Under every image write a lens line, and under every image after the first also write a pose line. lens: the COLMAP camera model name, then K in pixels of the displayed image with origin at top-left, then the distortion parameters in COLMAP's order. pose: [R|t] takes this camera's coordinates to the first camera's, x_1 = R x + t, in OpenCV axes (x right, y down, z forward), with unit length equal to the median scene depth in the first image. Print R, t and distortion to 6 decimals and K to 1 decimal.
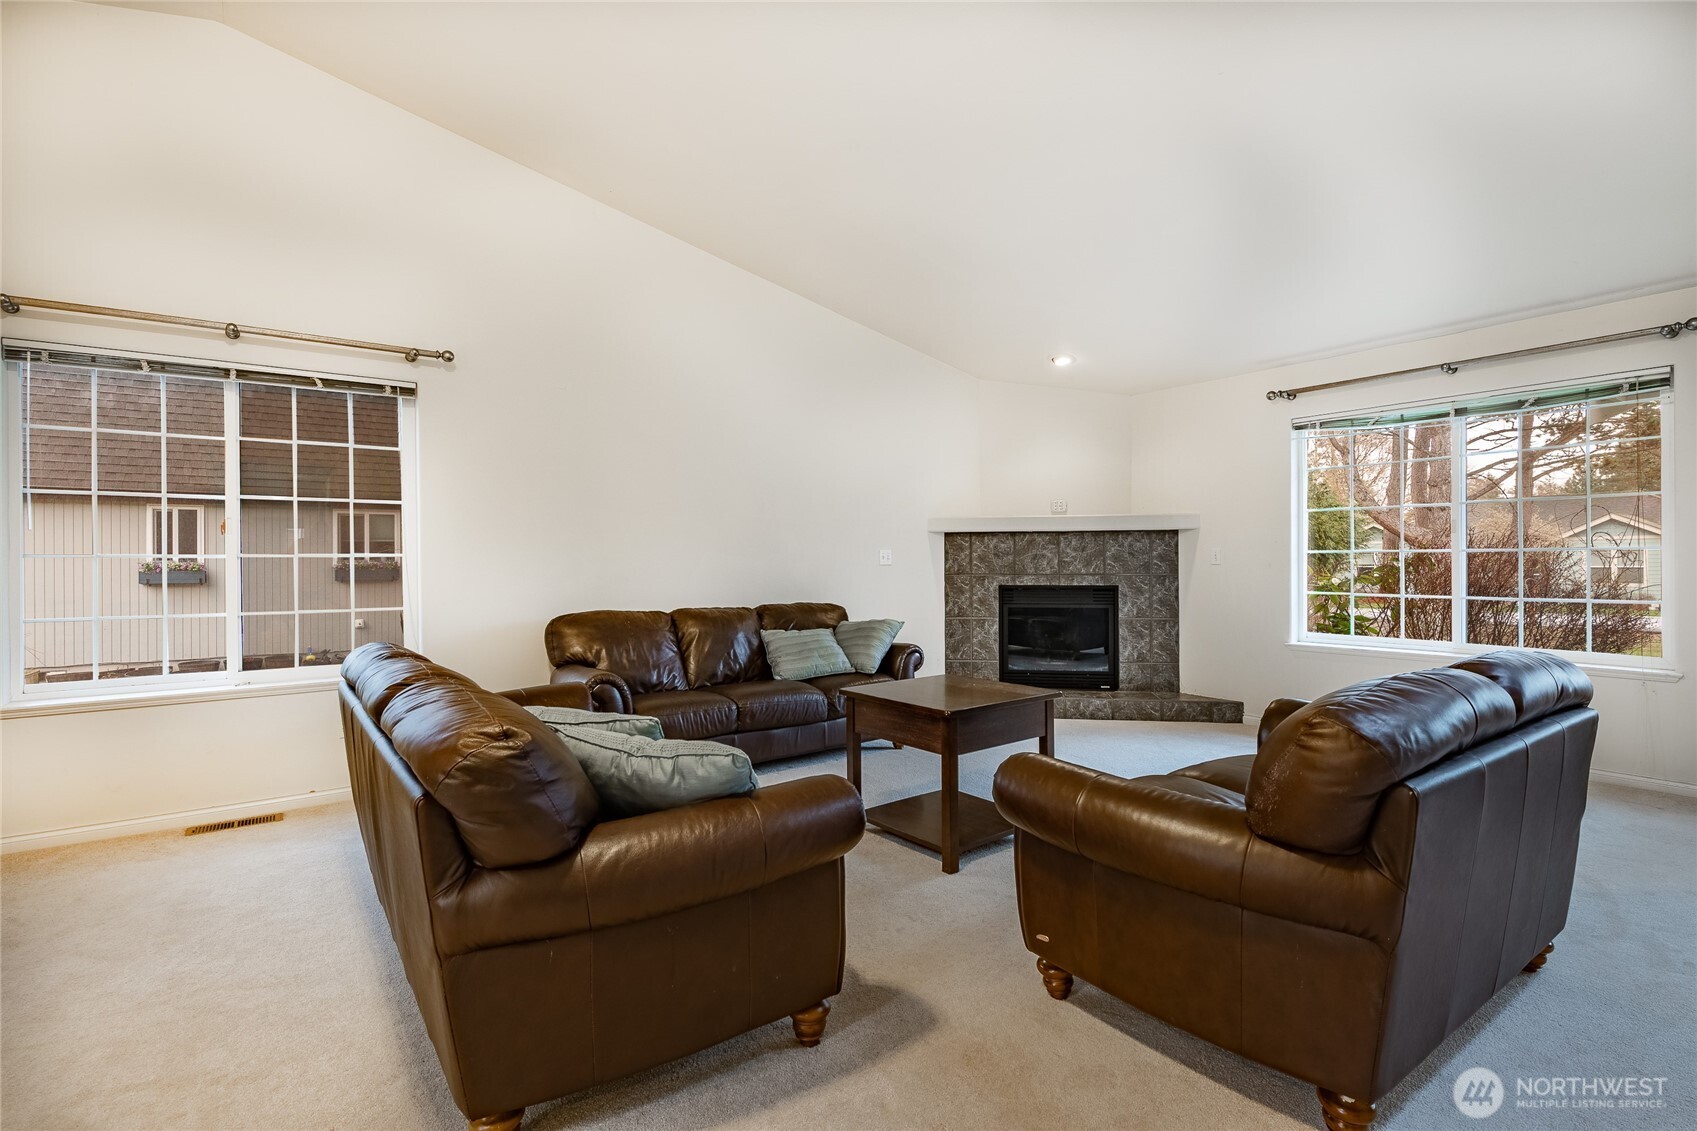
lens RADIAL K [[792.8, 0, 843.6], [0, 792.8, 563.4], [0, 0, 1]] dist [-0.001049, -0.000055]
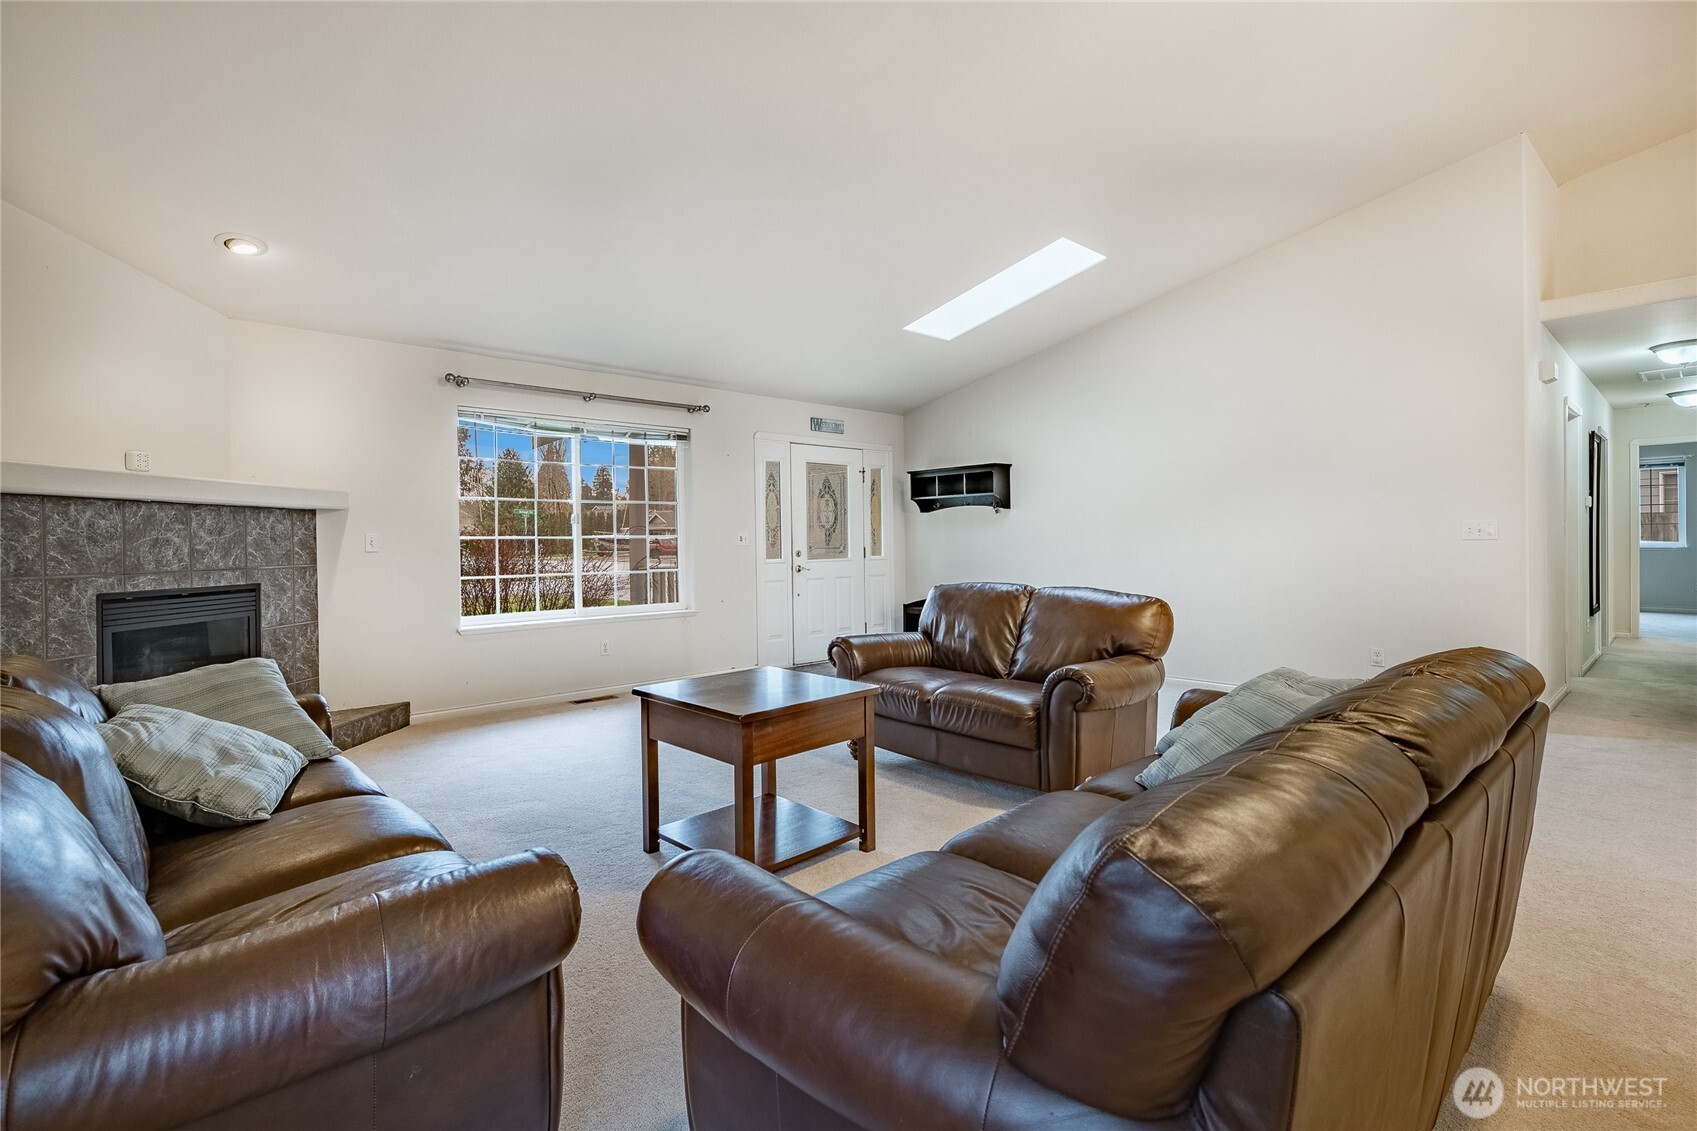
lens RADIAL K [[774.6, 0, 847.8], [0, 774.6, 543.5], [0, 0, 1]] dist [-0.000811, -0.000711]
pose [[-0.118388, 0.001427, 0.992966, -0.410784], [0.013499, 0.999909, 0.000172, -0.000964], [-0.992876, 0.013425, -0.118396, 0.553223]]
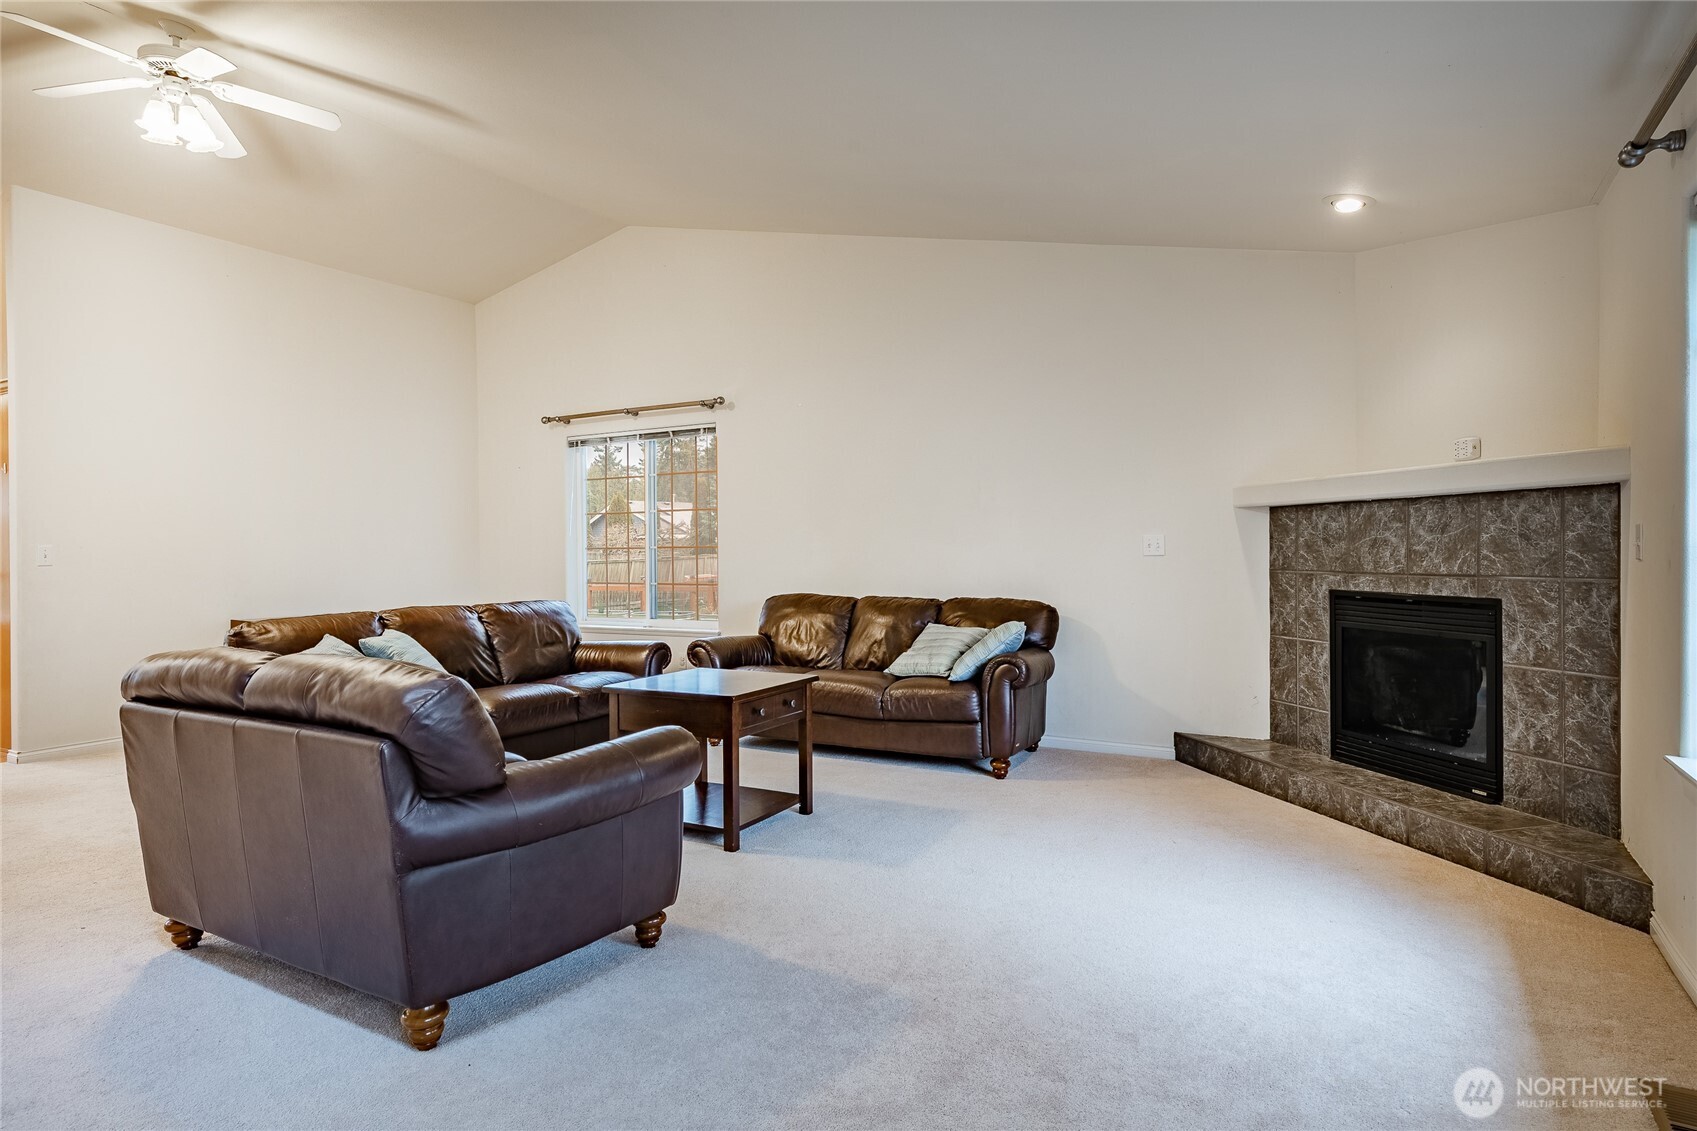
lens RADIAL K [[939.4, 0, 857.3], [0, 939.4, 563.7], [0, 0, 1]] dist [-0.004263, -0.000487]
pose [[0.408889, 0.014690, -0.912466, 0.723739], [0.003238, 0.999841, 0.017547, -0.006635], [0.912579, -0.010130, 0.408776, 0.376290]]
